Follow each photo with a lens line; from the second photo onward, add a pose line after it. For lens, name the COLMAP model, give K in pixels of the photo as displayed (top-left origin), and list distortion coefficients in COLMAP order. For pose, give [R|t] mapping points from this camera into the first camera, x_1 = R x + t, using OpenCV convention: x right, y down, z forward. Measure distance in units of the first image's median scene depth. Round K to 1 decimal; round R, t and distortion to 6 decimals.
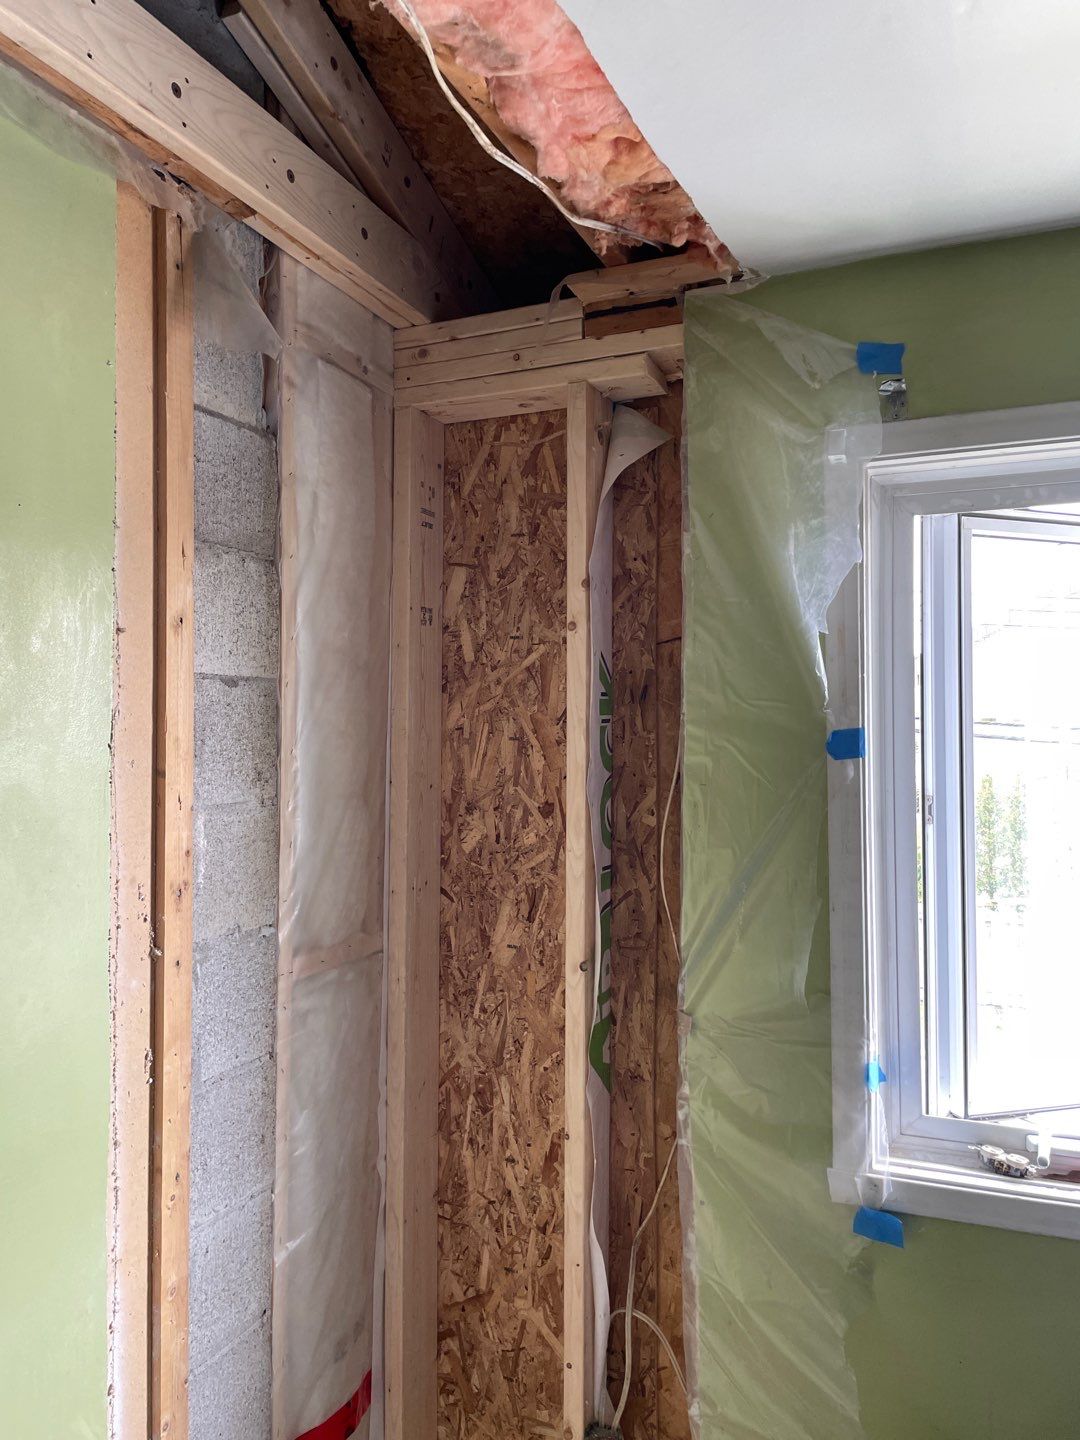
lens RADIAL K [[1073.4, 0, 536.5], [0, 1073.4, 709.2], [0, 0, 1]] dist [0.064848, -0.087016]
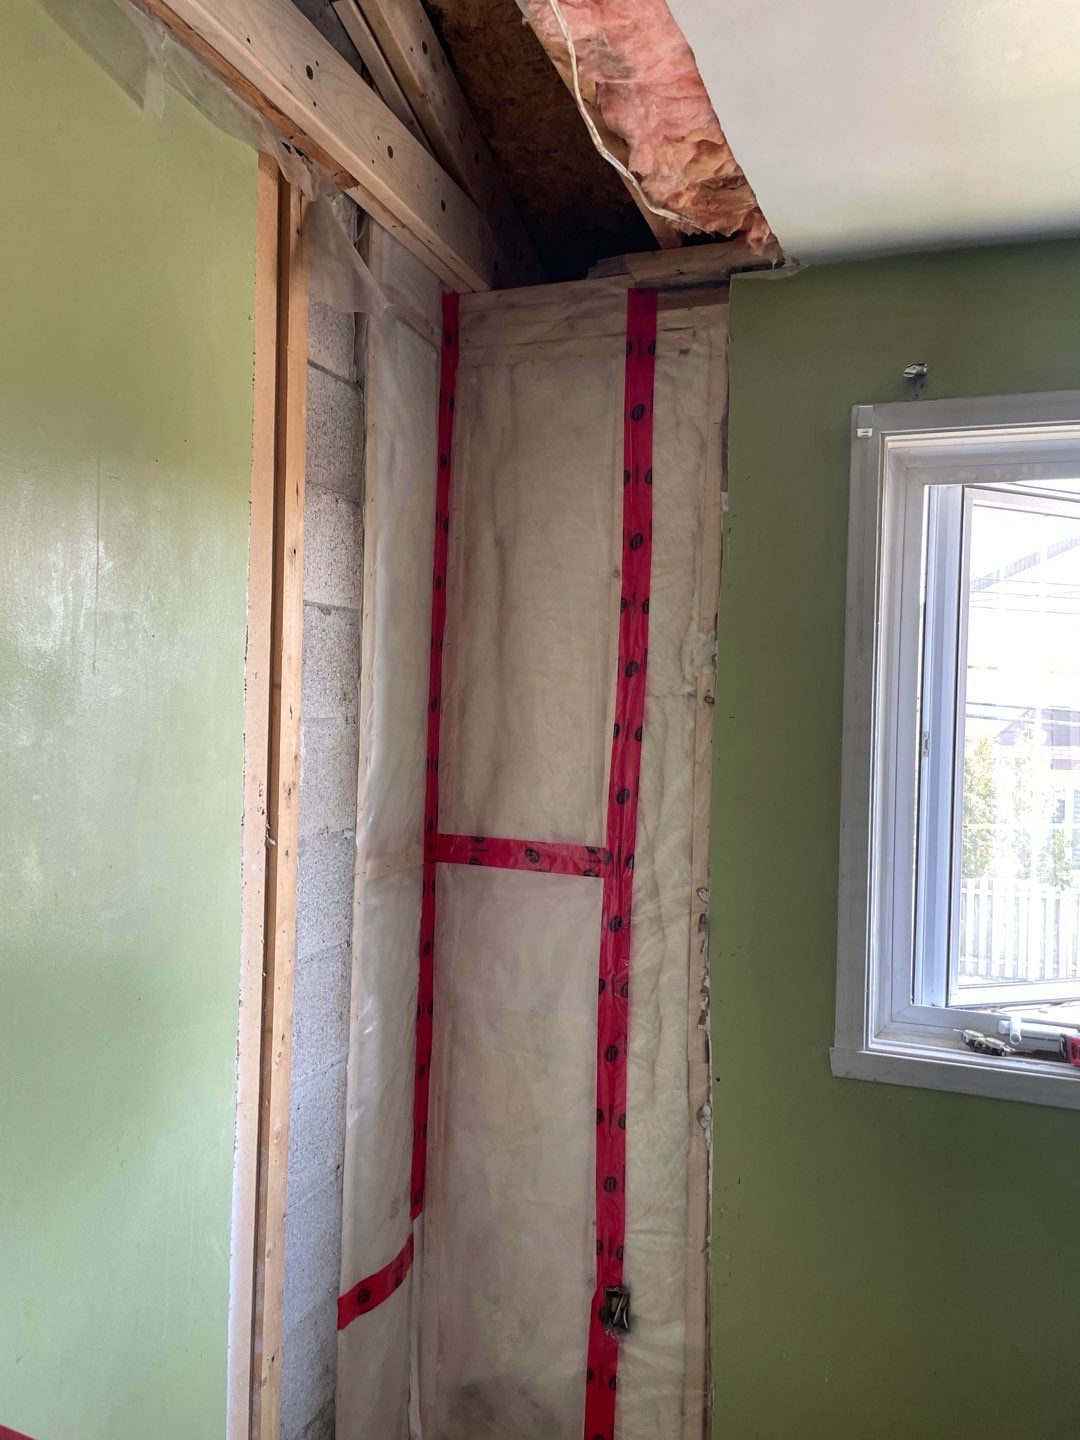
lens RADIAL K [[1073.4, 0, 543.4], [0, 1073.4, 712.6], [0, 0, 1]] dist [0.064848, -0.087016]
pose [[0.997895, 0.028517, 0.058249, -0.117236], [-0.030496, 0.998978, 0.033376, 0.036066], [-0.057237, -0.035082, 0.997744, -0.127804]]
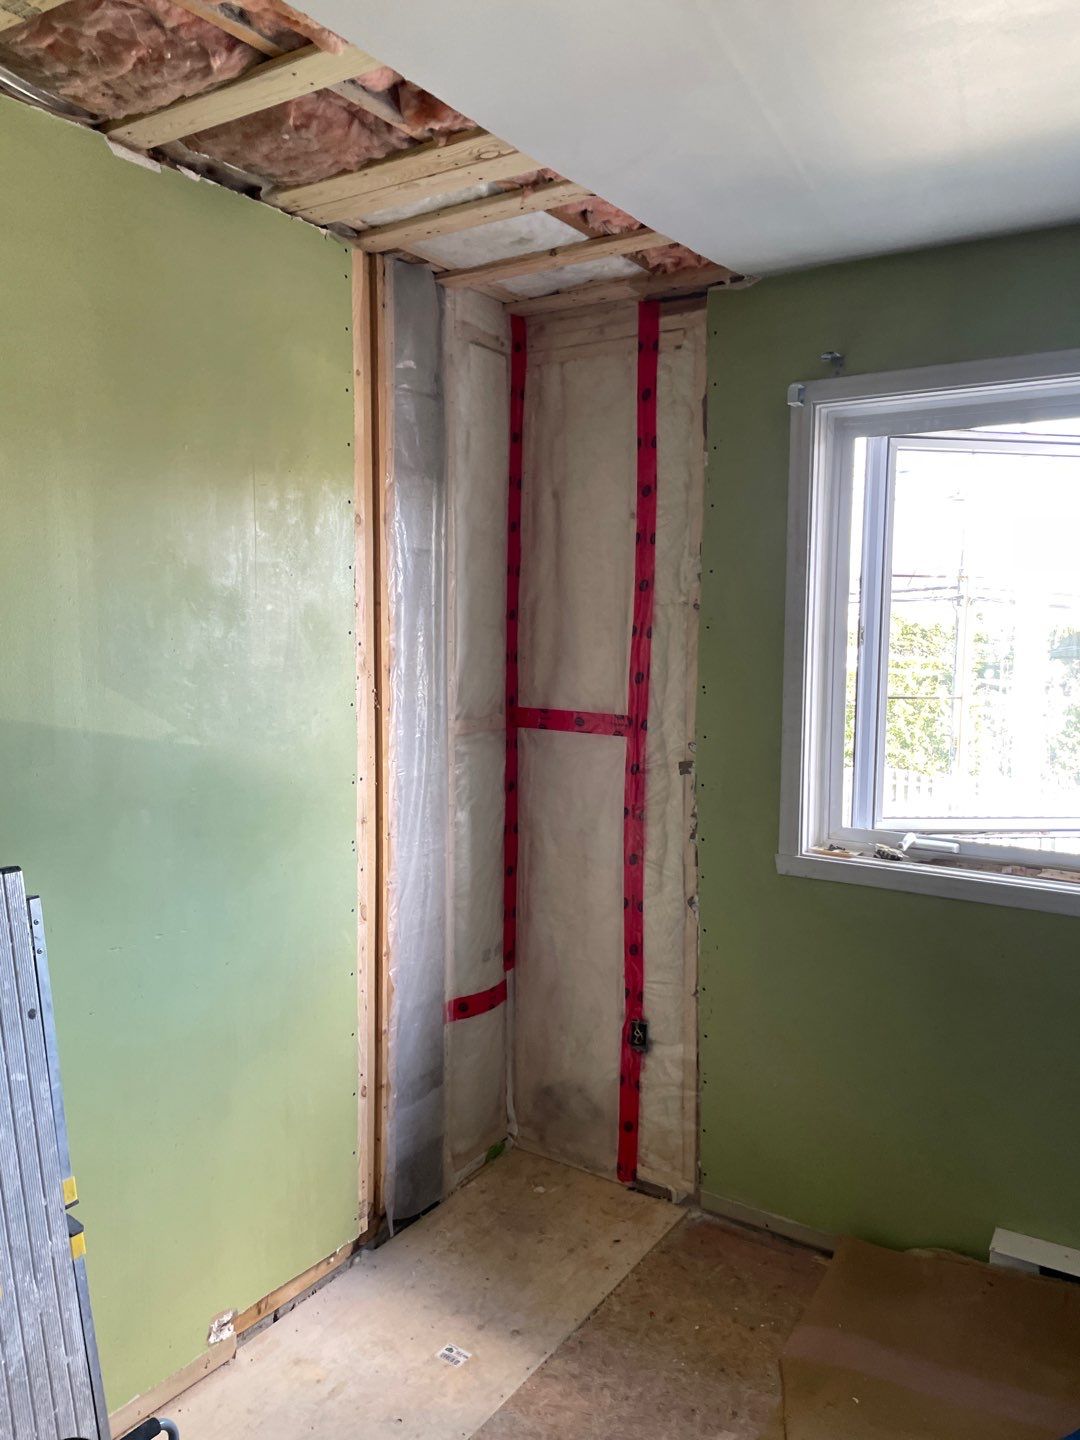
lens RADIAL K [[1073.4, 0, 538.8], [0, 1073.4, 715.7], [0, 0, 1]] dist [0.064848, -0.087016]
pose [[0.984472, 0.023207, -0.173999, 0.197512], [-0.003127, 0.993384, 0.114800, 0.034373], [0.175512, -0.112473, 0.978031, -0.625183]]
